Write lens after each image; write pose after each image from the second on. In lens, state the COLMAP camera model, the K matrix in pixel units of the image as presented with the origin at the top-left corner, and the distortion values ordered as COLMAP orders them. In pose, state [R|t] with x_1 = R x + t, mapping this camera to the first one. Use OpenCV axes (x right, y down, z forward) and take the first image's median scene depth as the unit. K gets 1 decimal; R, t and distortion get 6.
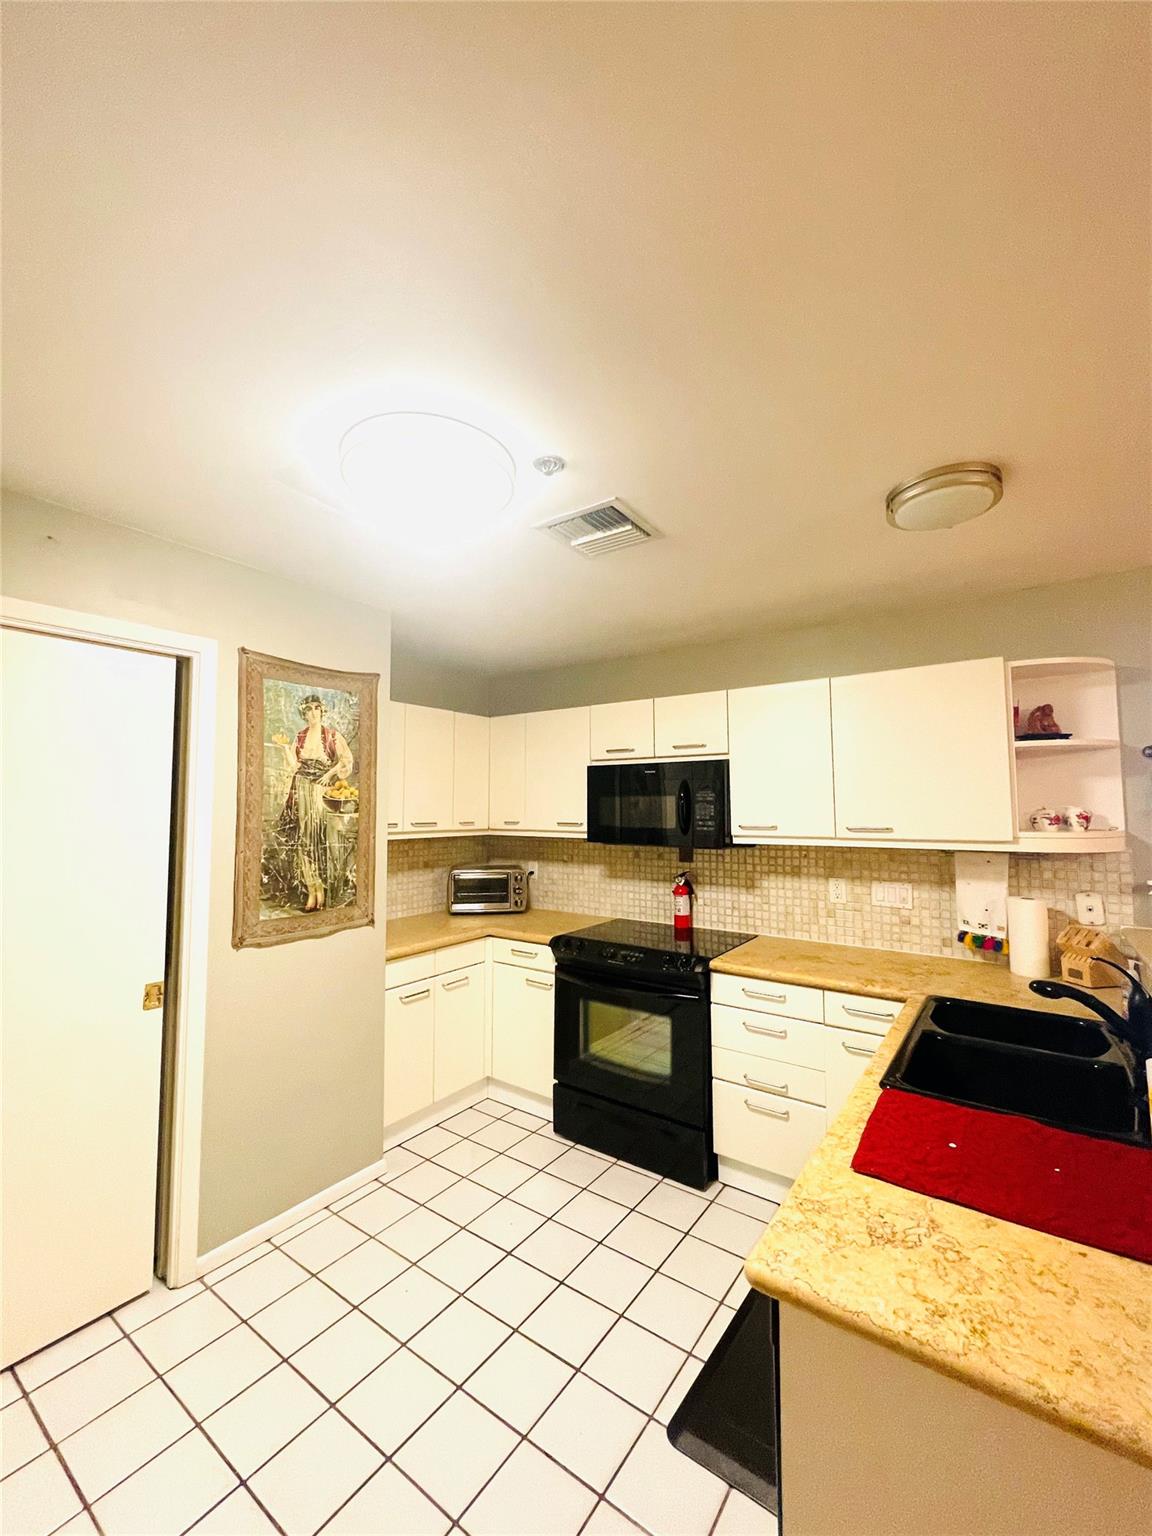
lens RADIAL K [[621.5, 0, 573.4], [0, 621.5, 766.1], [0, 0, 1]] dist [-0.002345, -0.000044]
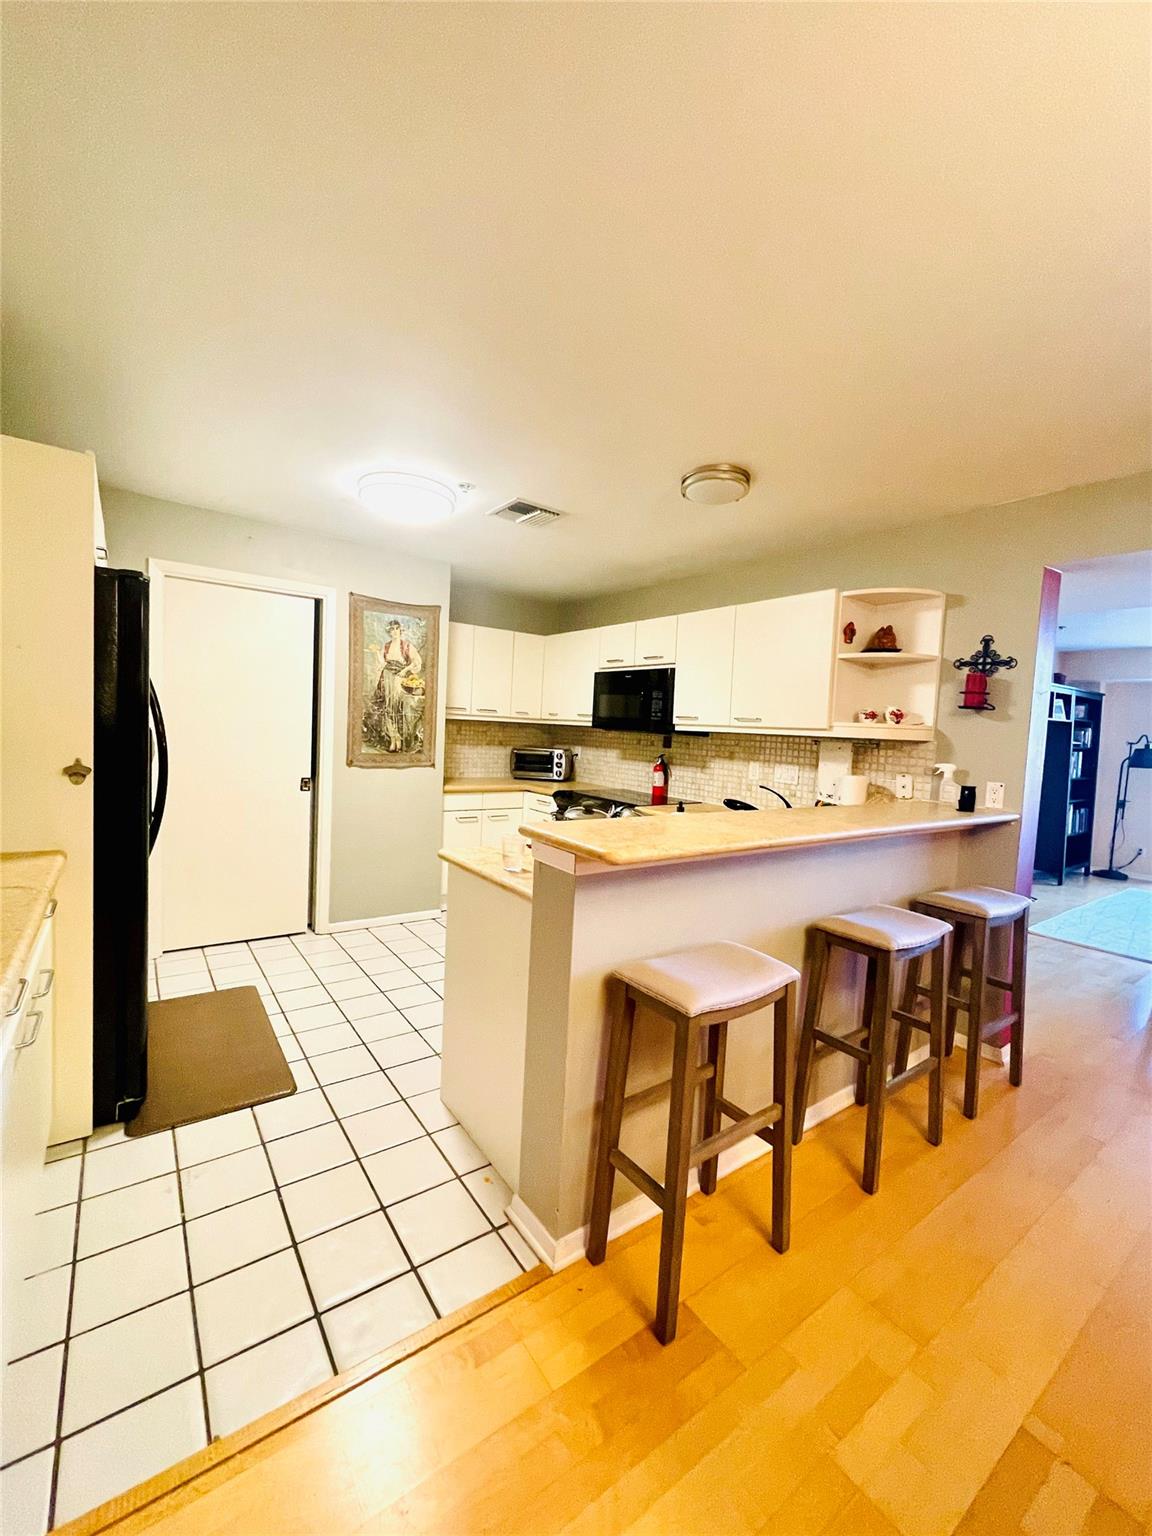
lens RADIAL K [[621.5, 0, 575.7], [0, 621.5, 764.7], [0, 0, 1]] dist [-0.002345, -0.000044]
pose [[0.947680, 0.068416, -0.311806, 0.535914], [-0.030888, 0.991833, 0.123747, 0.042252], [0.317726, -0.107642, 0.942053, -0.399453]]
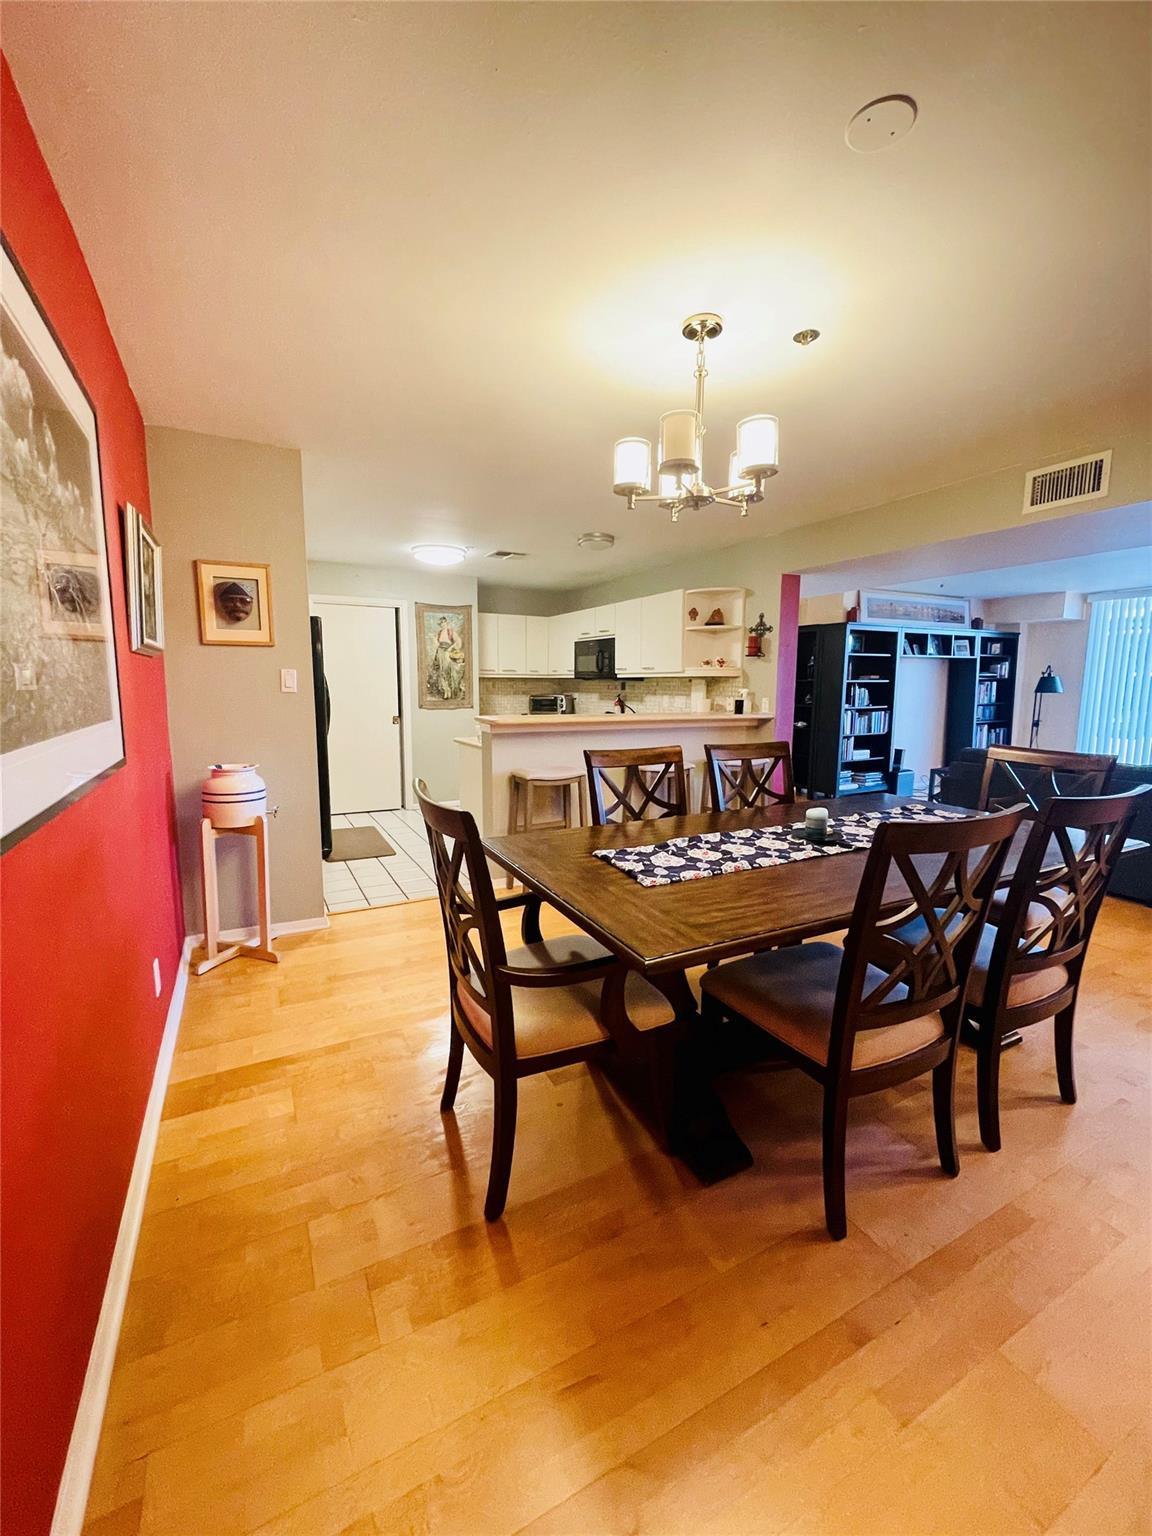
lens RADIAL K [[621.5, 0, 580.3], [0, 621.5, 763.4], [0, 0, 1]] dist [-0.002345, -0.000044]
pose [[0.900167, 0.063189, -0.430936, 1.209467], [0.021173, 0.981901, 0.188207, 0.010823], [0.435029, -0.178542, 0.882537, -1.111937]]
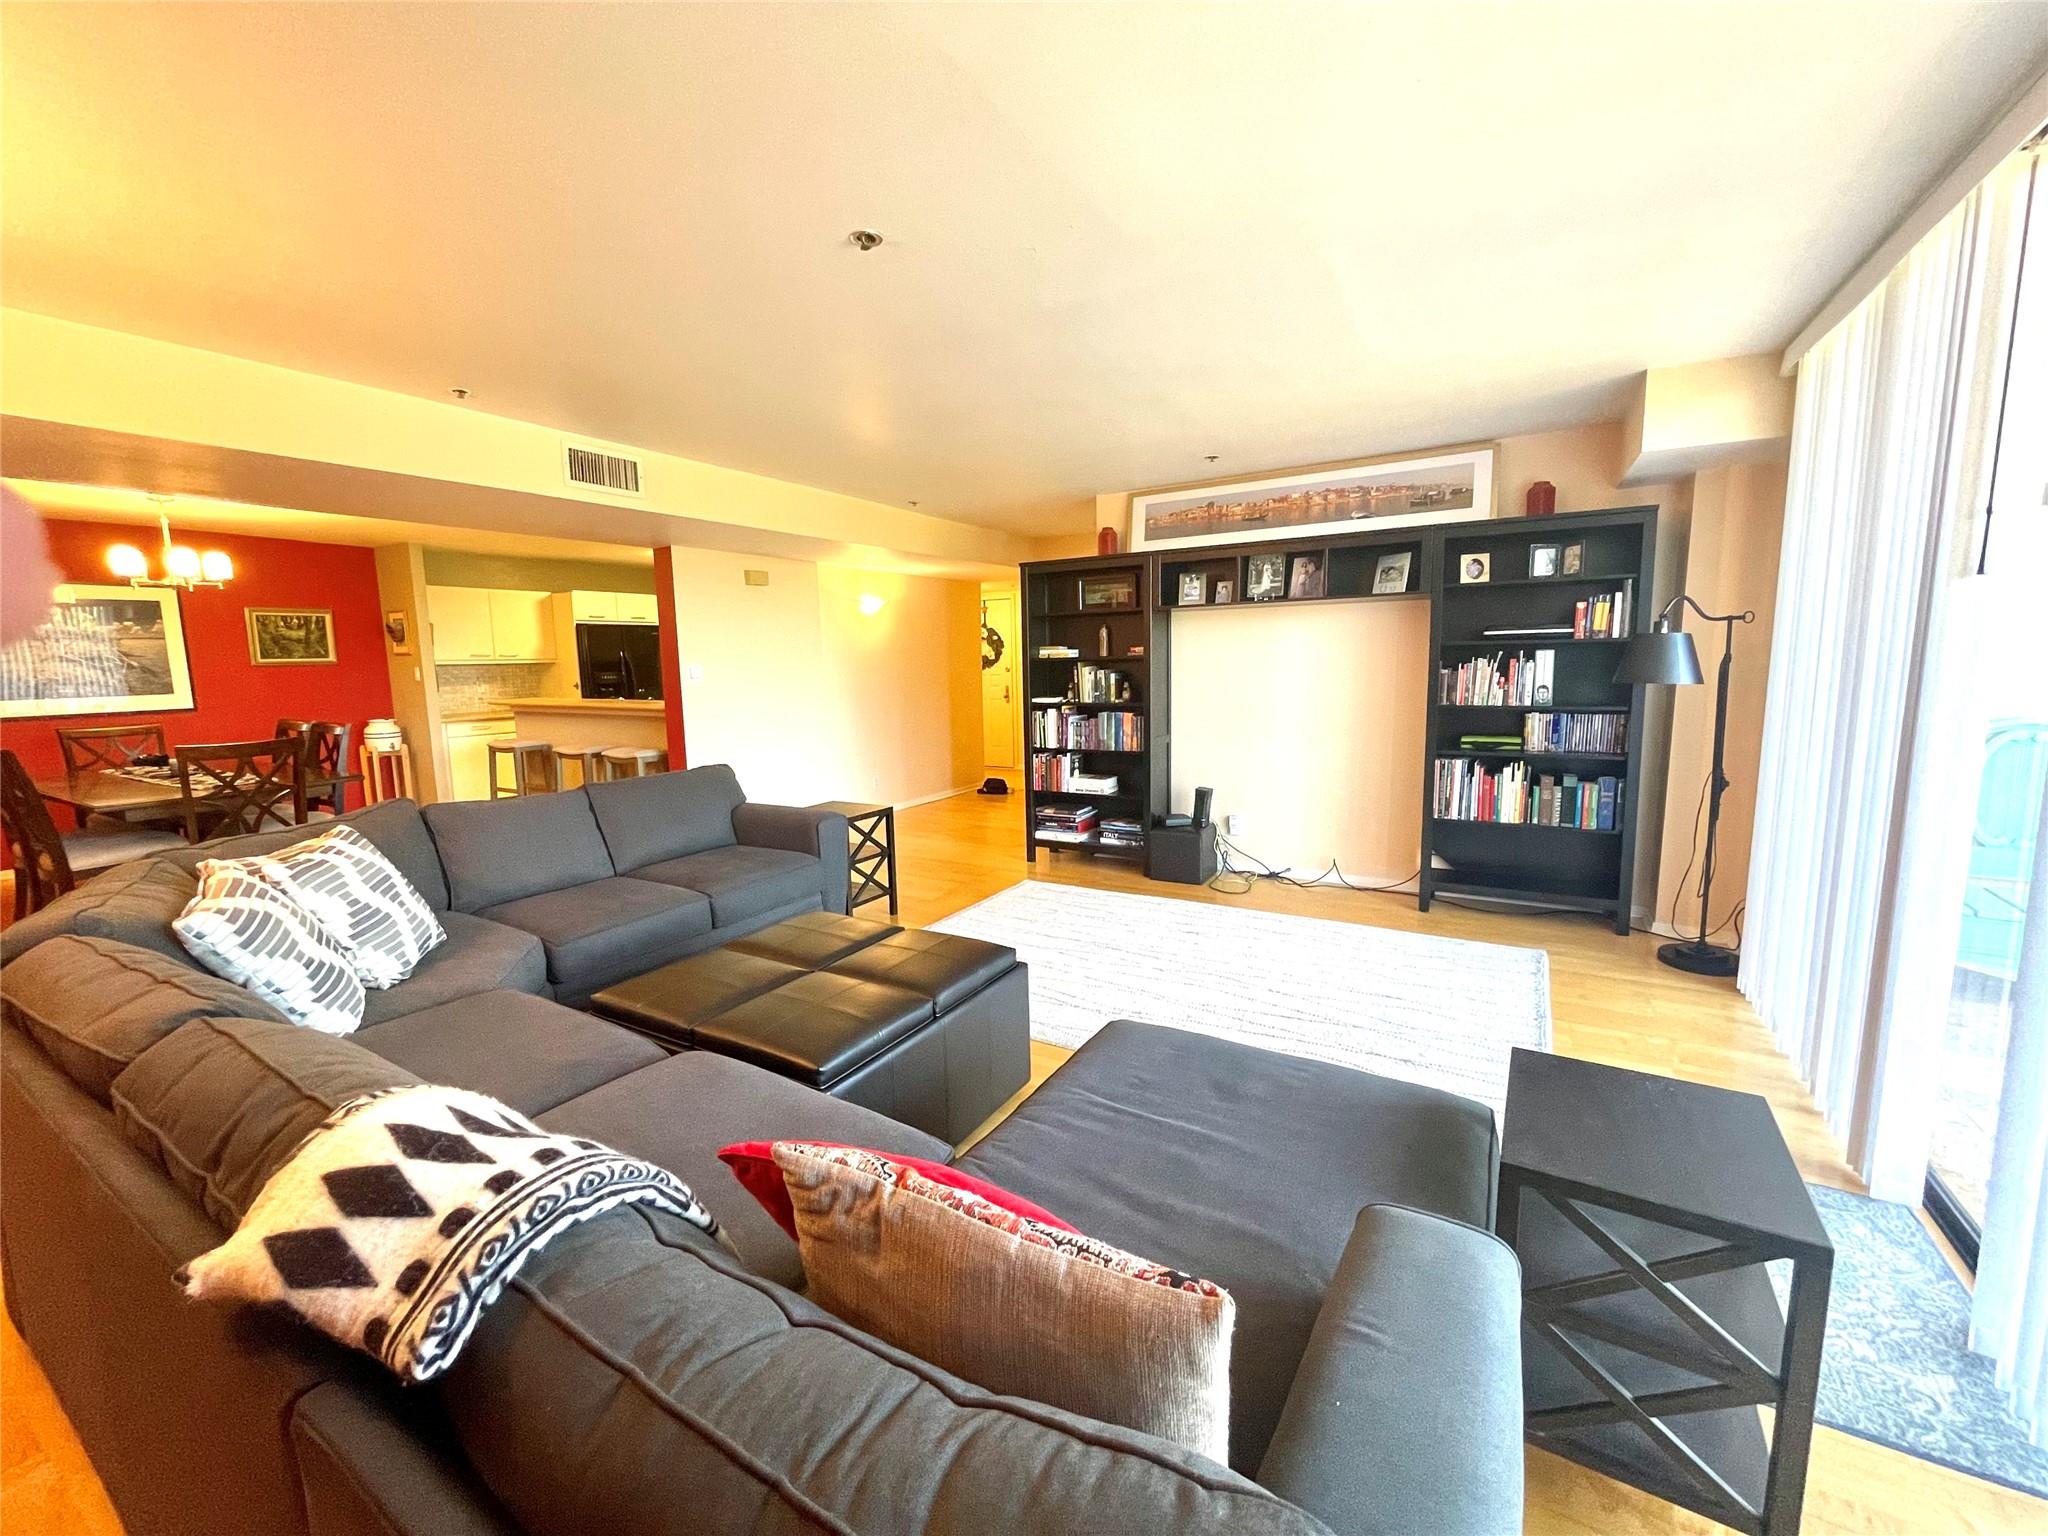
lens RADIAL K [[828.6, 0, 1018.7], [0, 828.6, 759.2], [0, 0, 1]] dist [-0.002345, -0.000044]
pose [[0.065893, 0.136834, -0.988400, 3.251258], [0.085319, 0.986152, 0.142211, 0.138018], [0.994172, -0.093700, 0.053306, 1.617540]]
